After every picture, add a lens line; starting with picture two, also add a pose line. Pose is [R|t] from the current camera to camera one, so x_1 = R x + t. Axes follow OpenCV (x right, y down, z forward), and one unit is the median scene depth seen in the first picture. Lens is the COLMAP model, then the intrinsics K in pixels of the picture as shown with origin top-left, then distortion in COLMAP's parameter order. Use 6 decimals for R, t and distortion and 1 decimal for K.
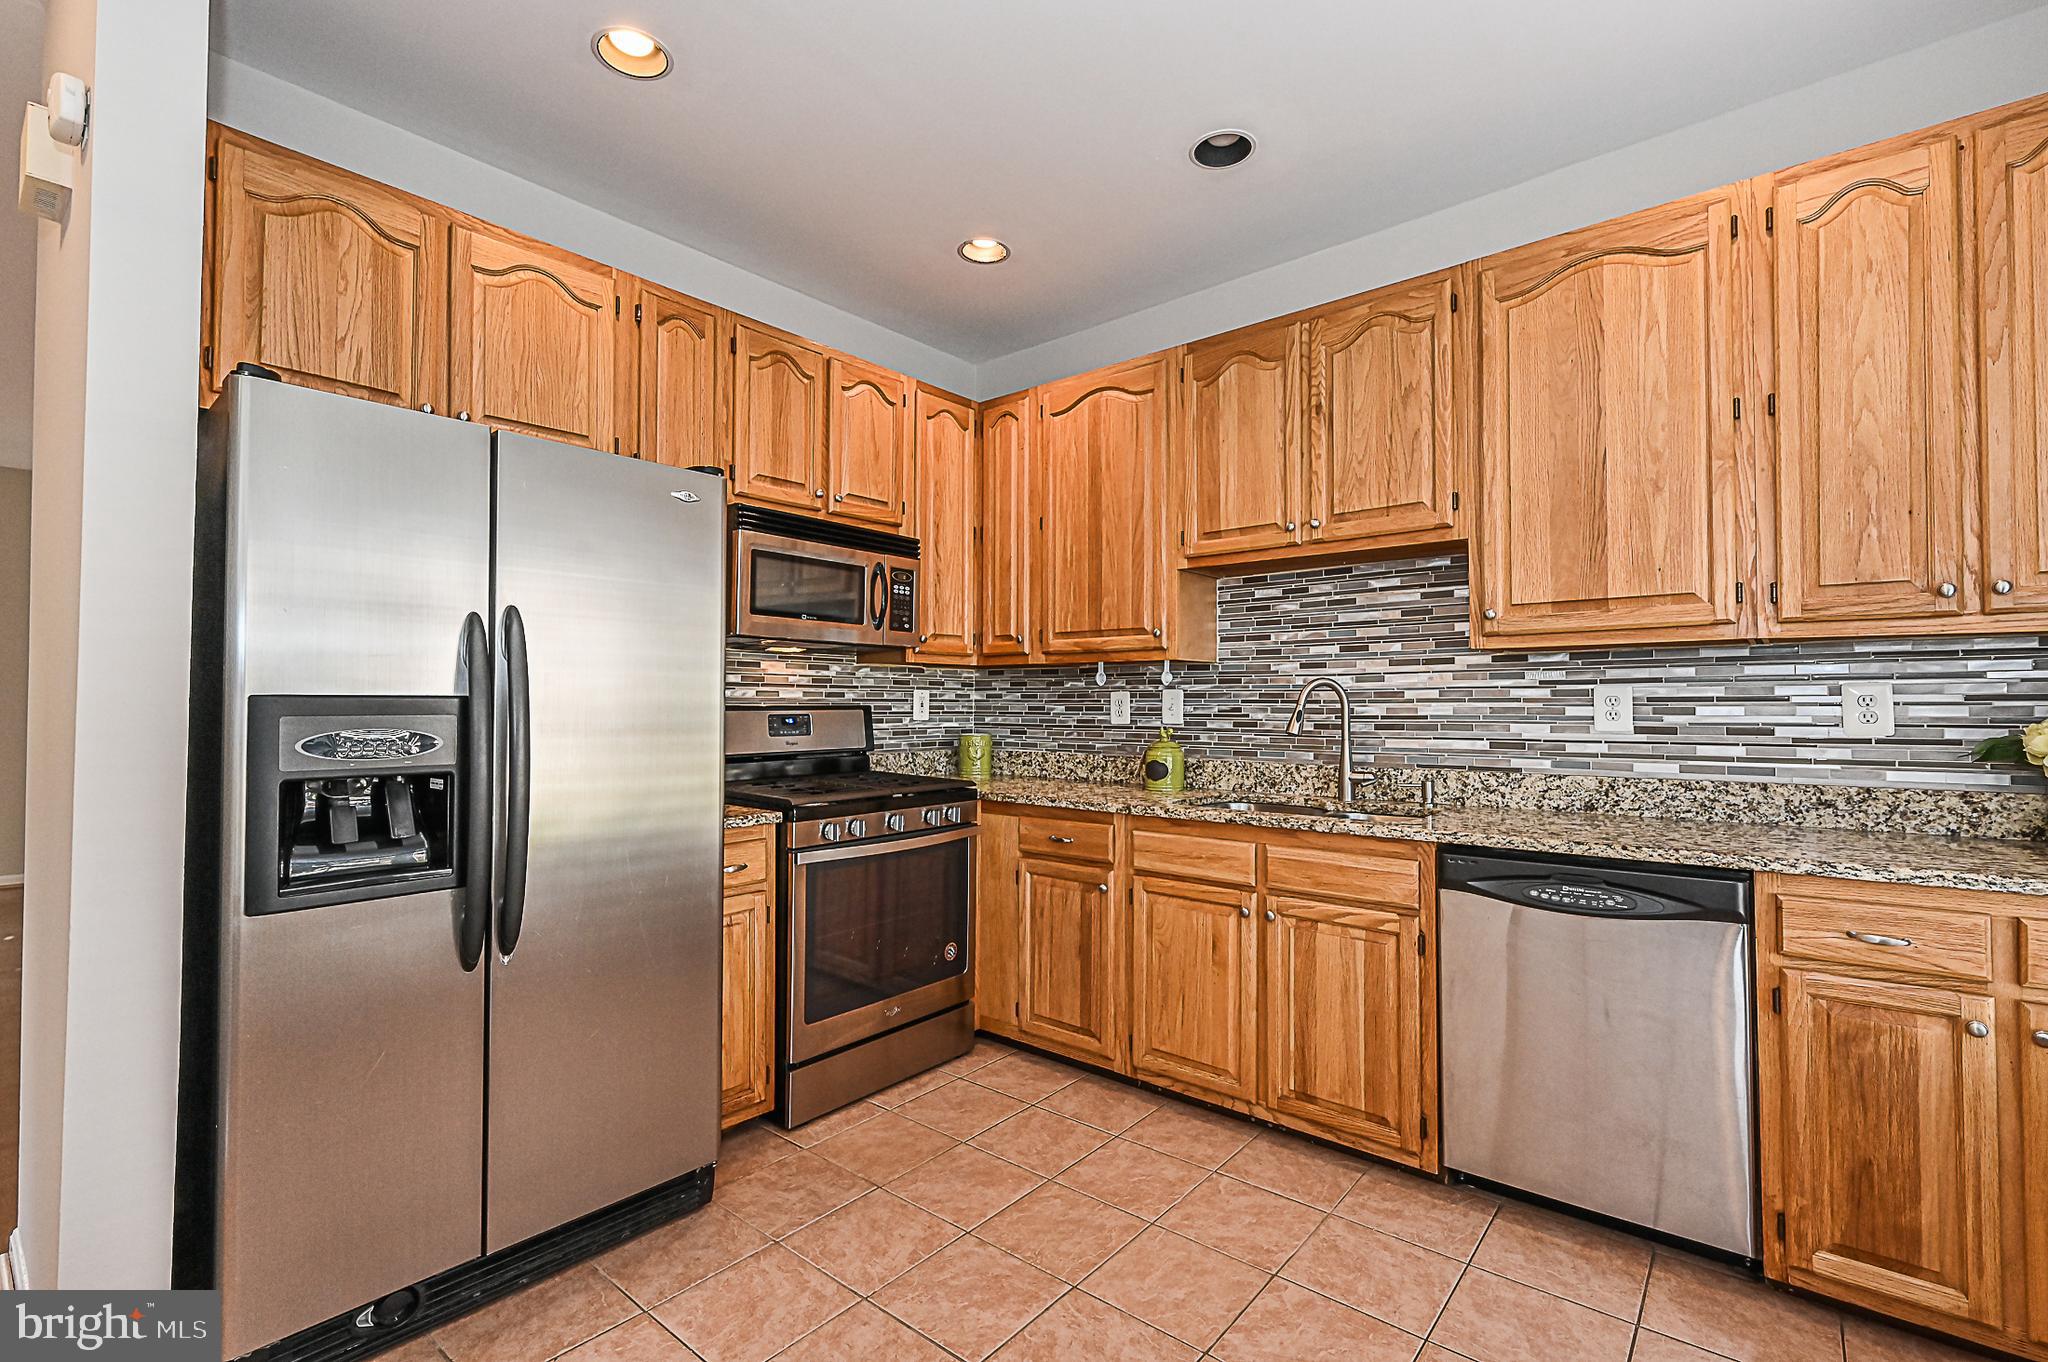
lens RADIAL K [[918.6, 0, 1027.6], [0, 918.6, 684.1], [0, 0, 1]] dist [0.014047, -0.000158]
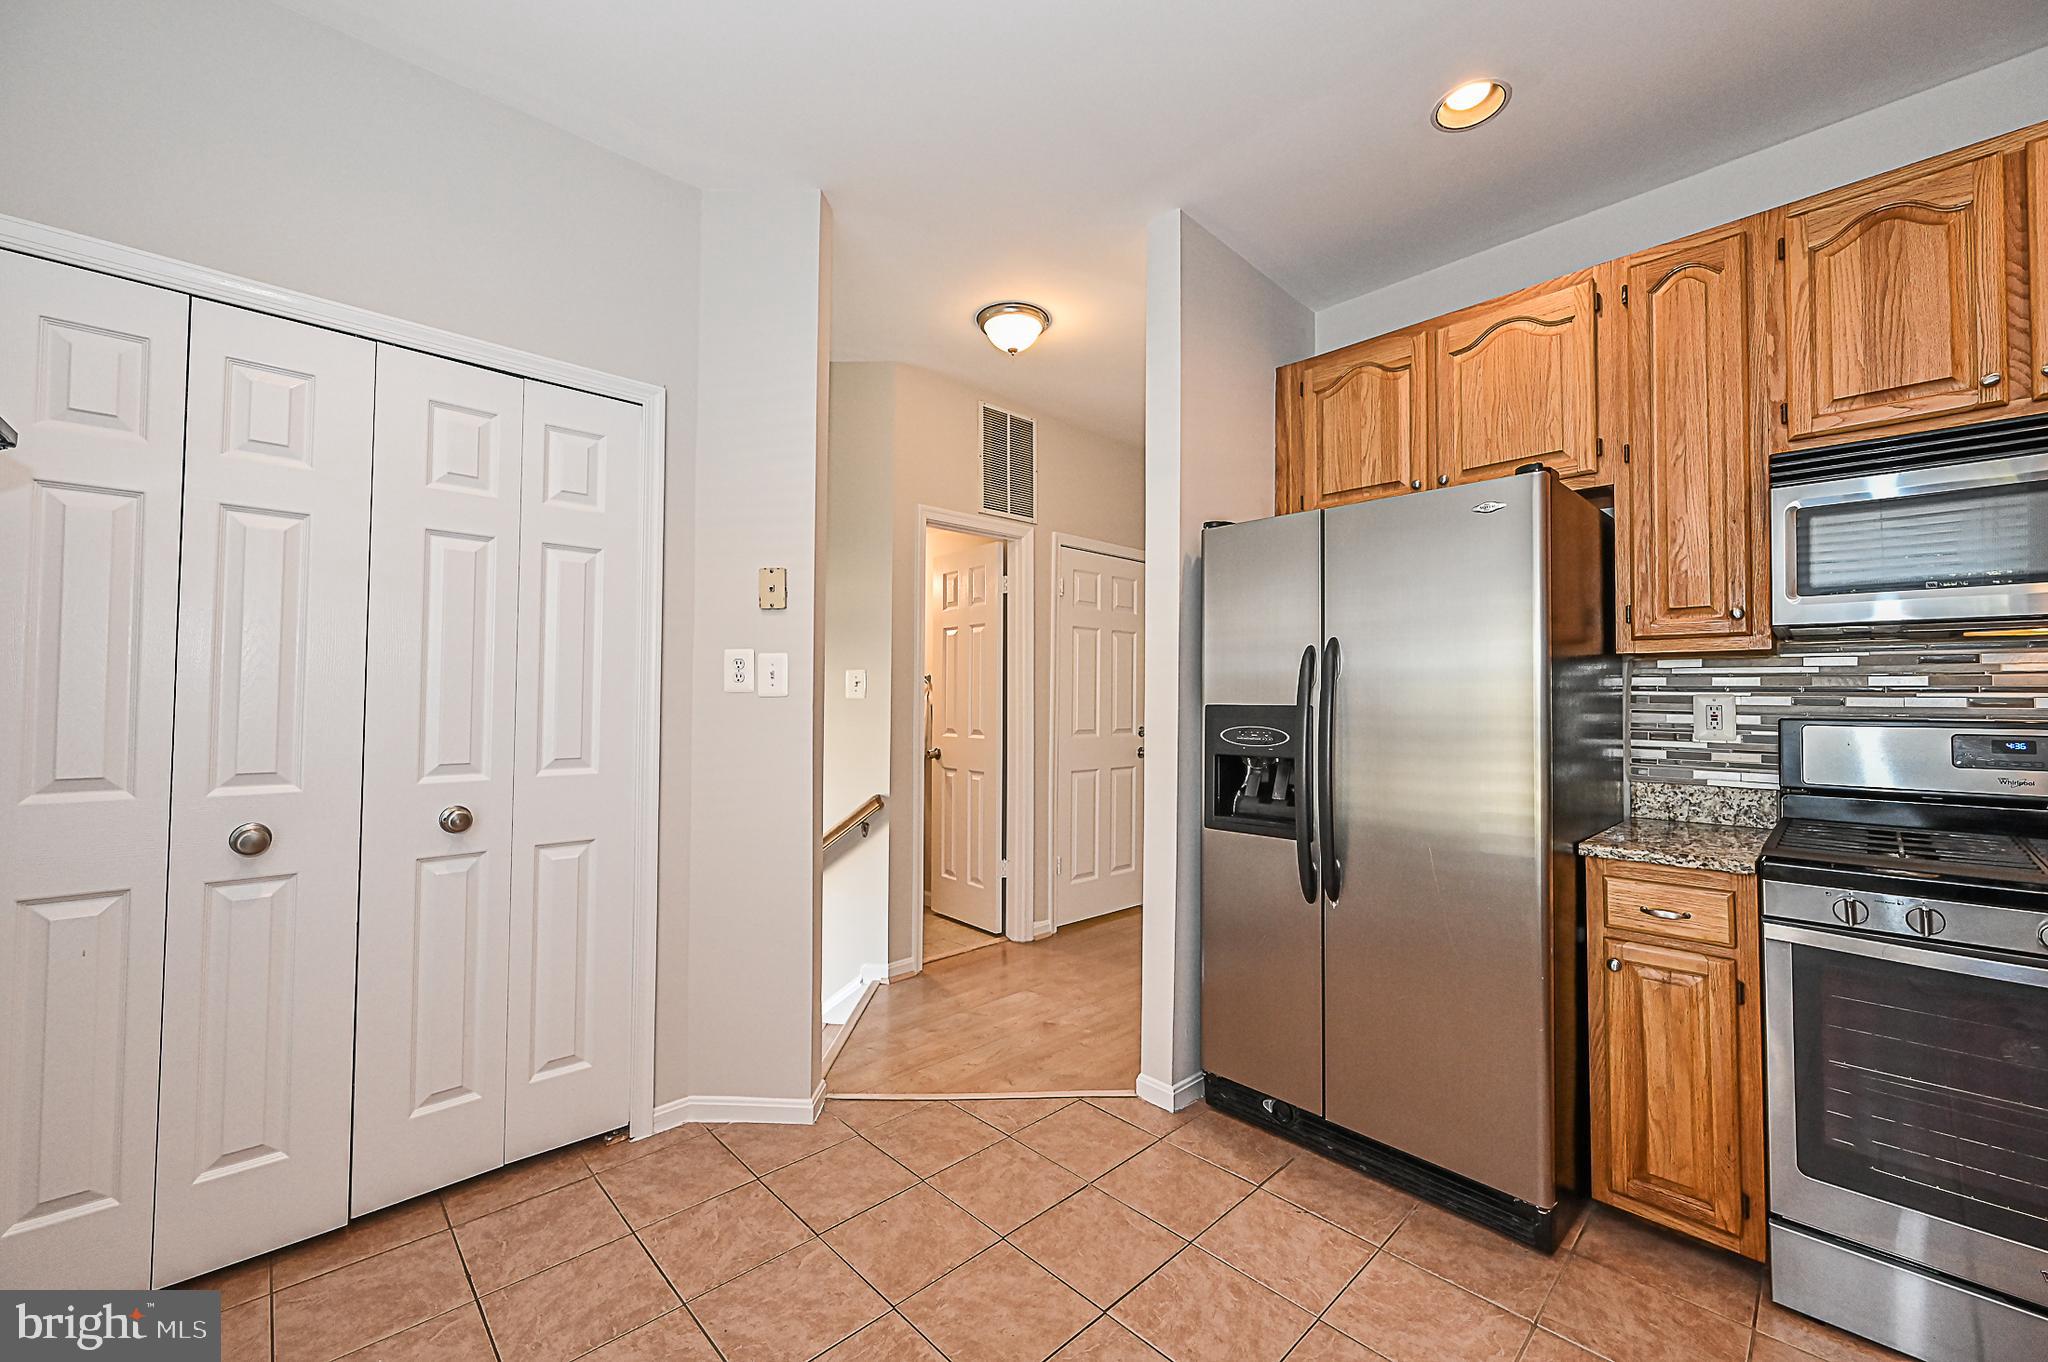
lens RADIAL K [[813.1, 0, 1024.0], [0, 813.1, 681.0], [0, 0, 1]] dist [-0.001640, 0.000096]
pose [[-0.114397, -0.027506, -0.993054, 0.556612], [0.011645, 0.999511, -0.029026, 0.005371], [0.993367, -0.014885, -0.114020, 0.597404]]
